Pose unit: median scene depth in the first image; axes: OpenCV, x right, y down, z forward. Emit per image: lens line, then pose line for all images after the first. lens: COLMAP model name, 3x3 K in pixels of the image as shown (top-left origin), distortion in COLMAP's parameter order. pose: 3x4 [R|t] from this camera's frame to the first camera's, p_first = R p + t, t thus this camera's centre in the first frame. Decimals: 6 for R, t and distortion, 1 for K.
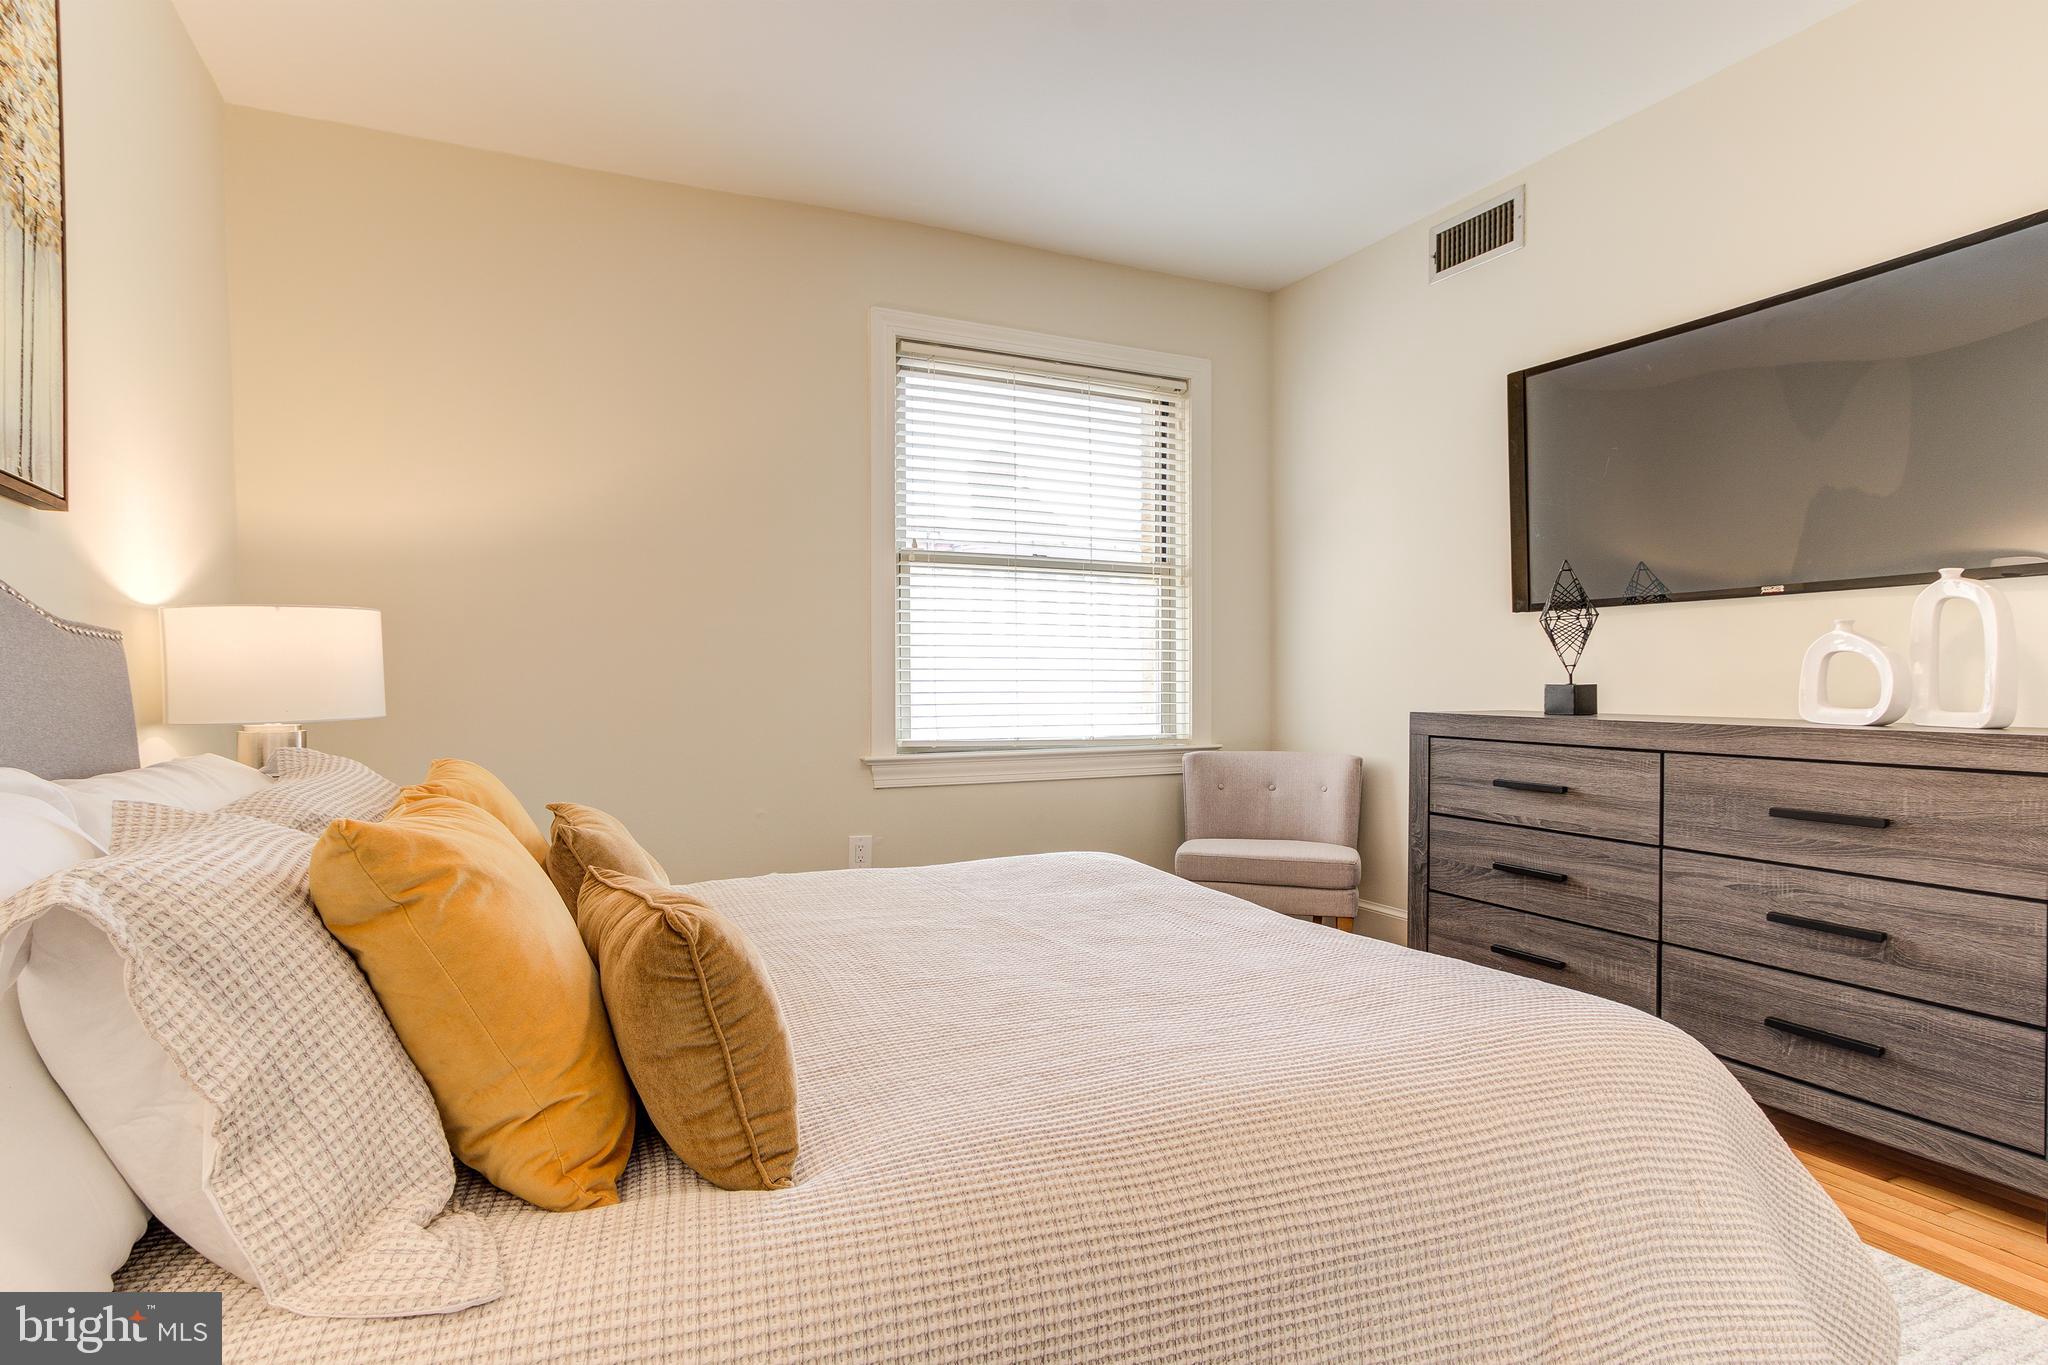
lens RADIAL K [[1040.2, 0, 1023.4], [0, 1040.2, 696.4], [0, 0, 1]] dist [0.013164, 0.001207]
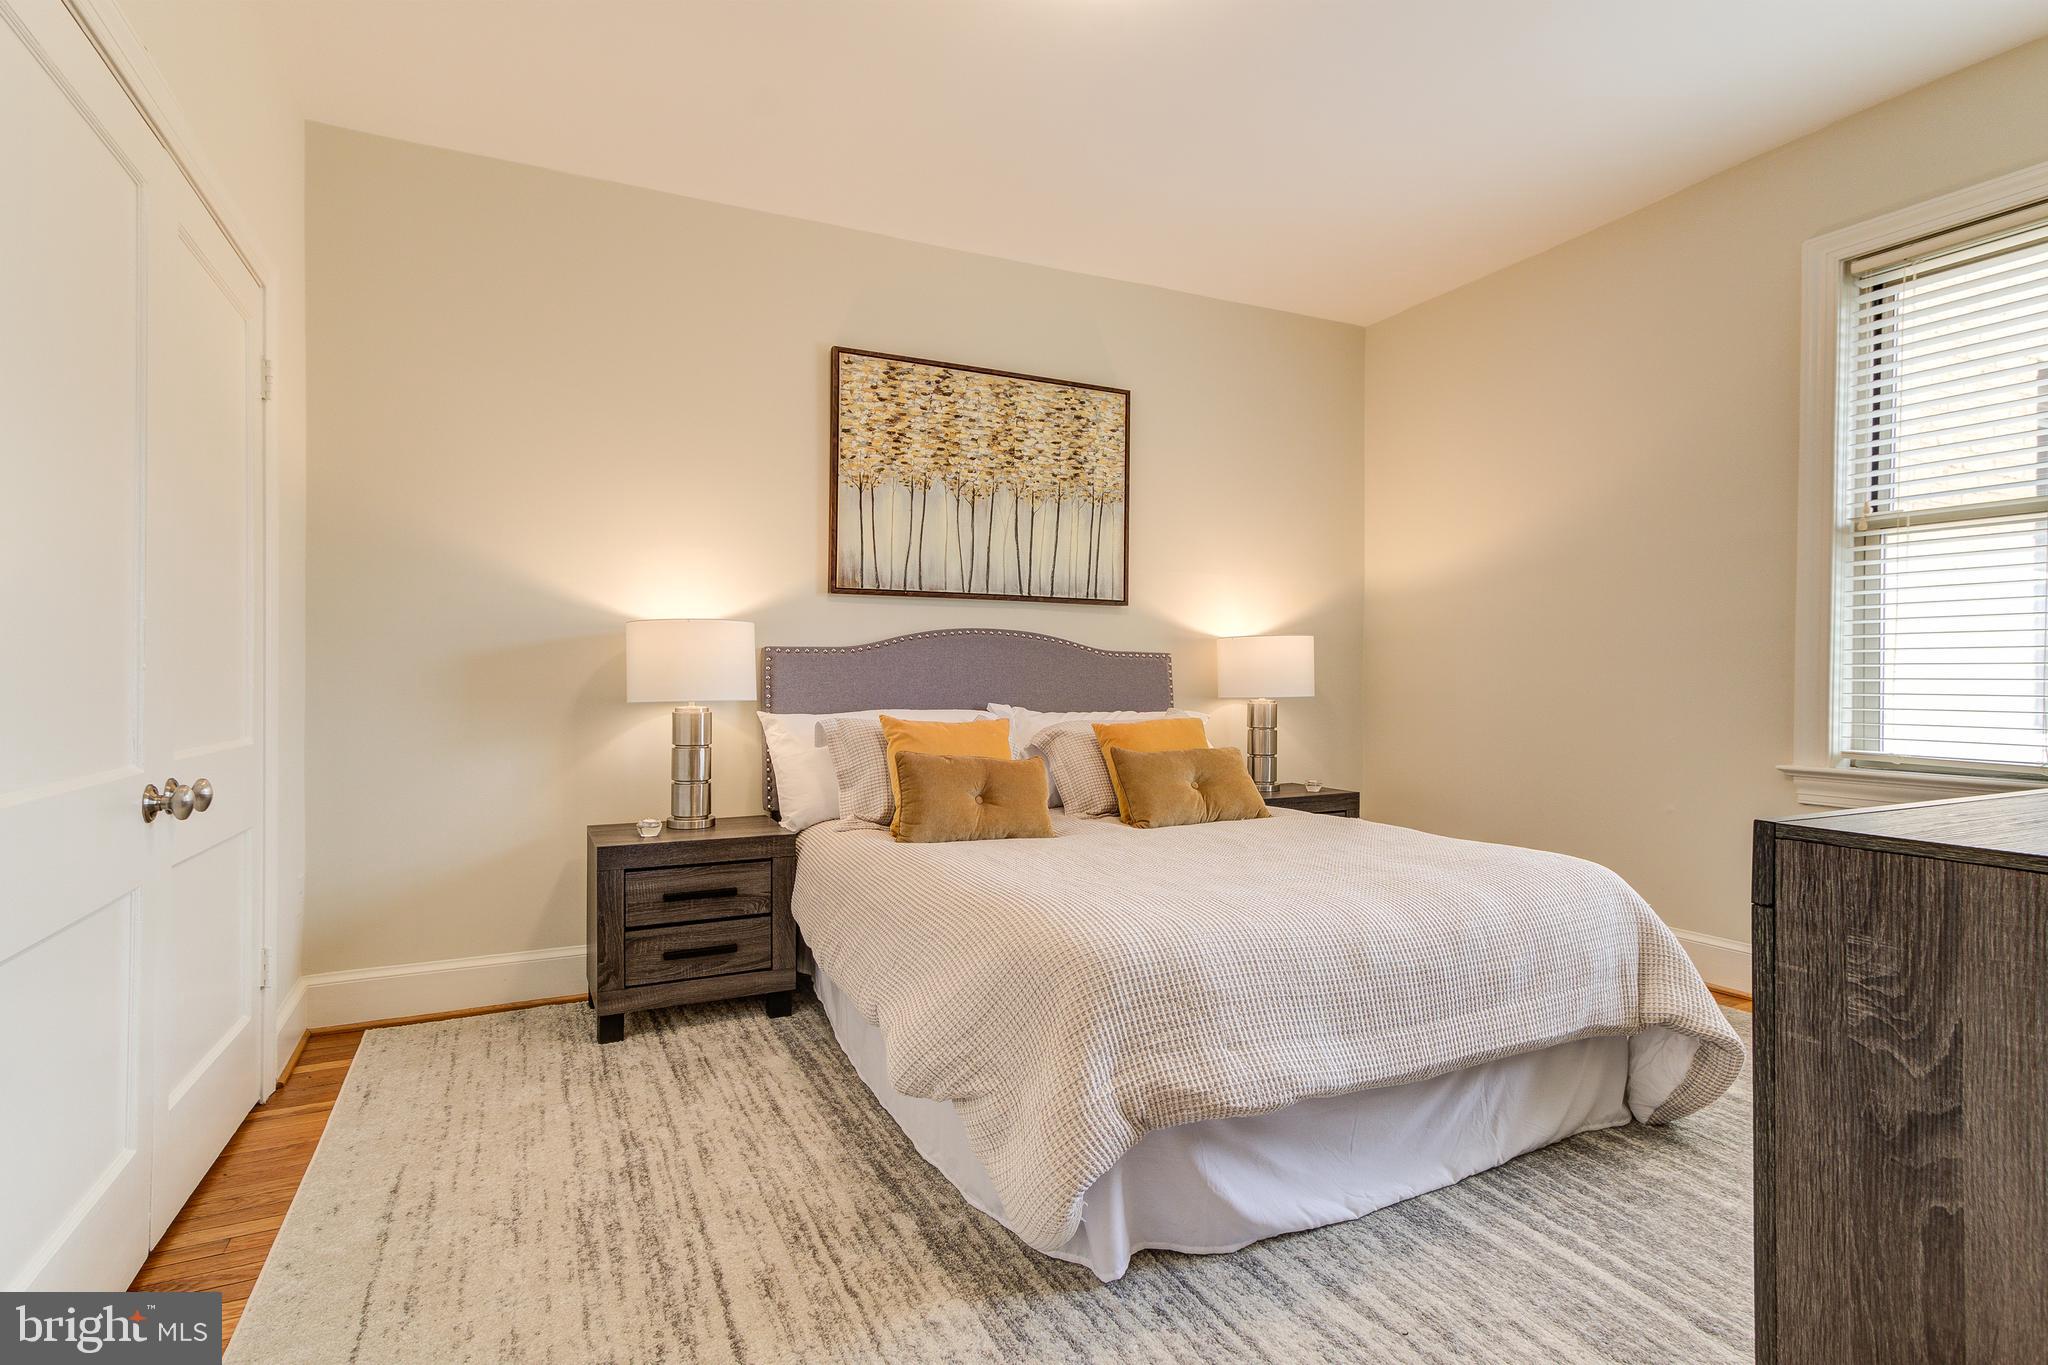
lens RADIAL K [[1016.8, 0, 1024.0], [0, 1016.8, 682.5], [0, 0, 1]] dist [0.002436, 0.000318]
pose [[0.014905, 0.010987, -0.999829, 1.162269], [-0.016981, 0.999798, 0.010733, -0.016164], [0.999745, 0.016818, 0.015088, 0.591465]]
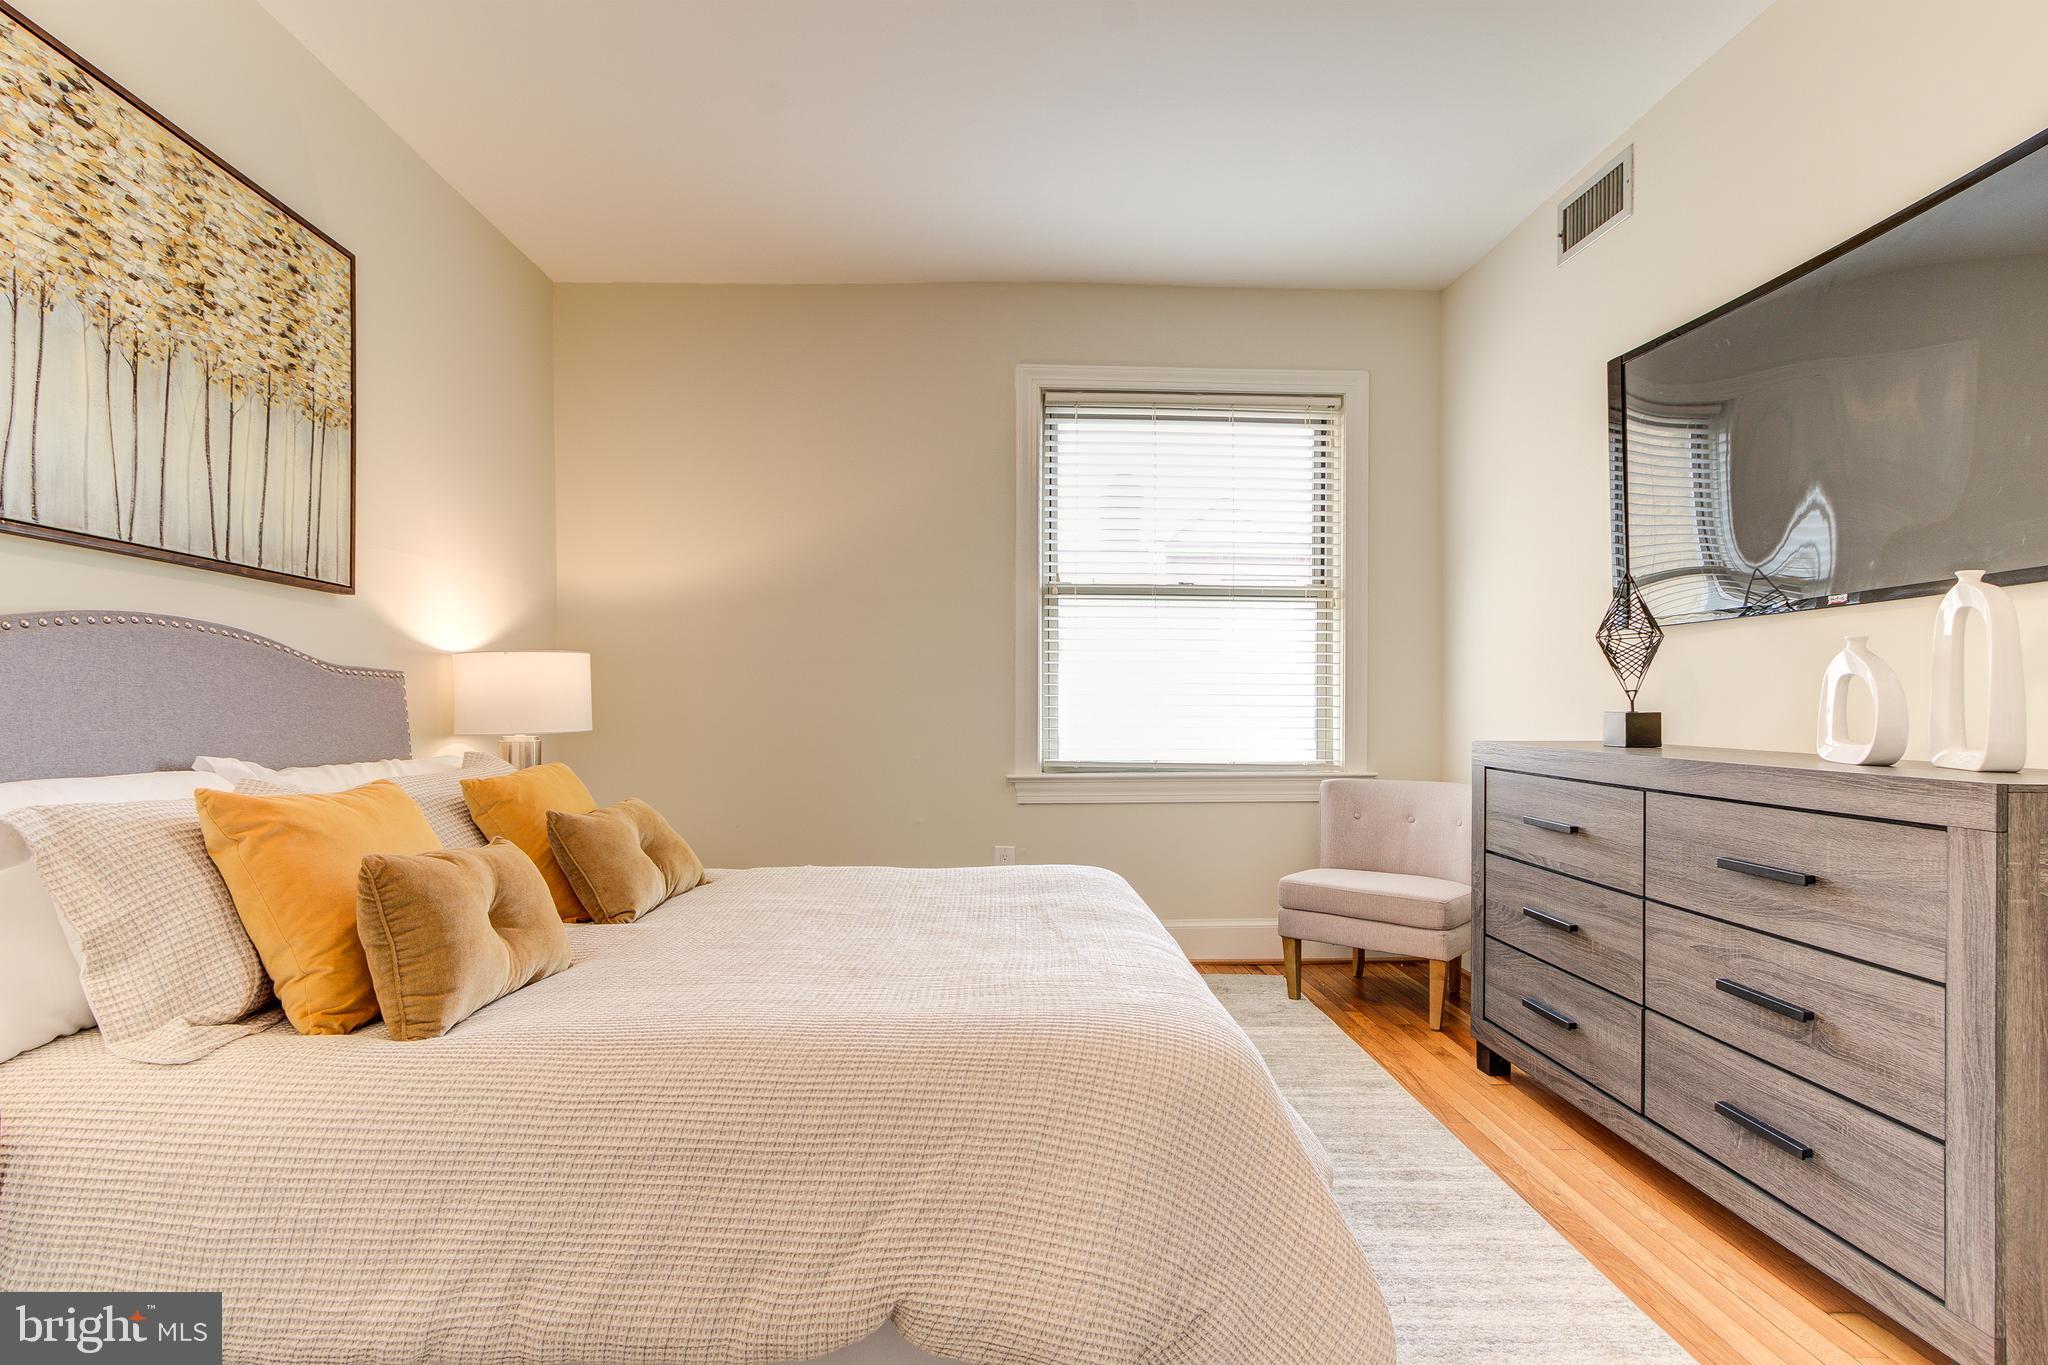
lens RADIAL K [[1036.2, 0, 996.7], [0, 1036.2, 714.9], [0, 0, 1]] dist [0.019134, -0.000181]
pose [[0.917494, 0.006736, -0.397692, 0.458281], [-0.008441, 0.999961, -0.002537, -0.003255], [0.397659, 0.005684, 0.917516, -0.022754]]
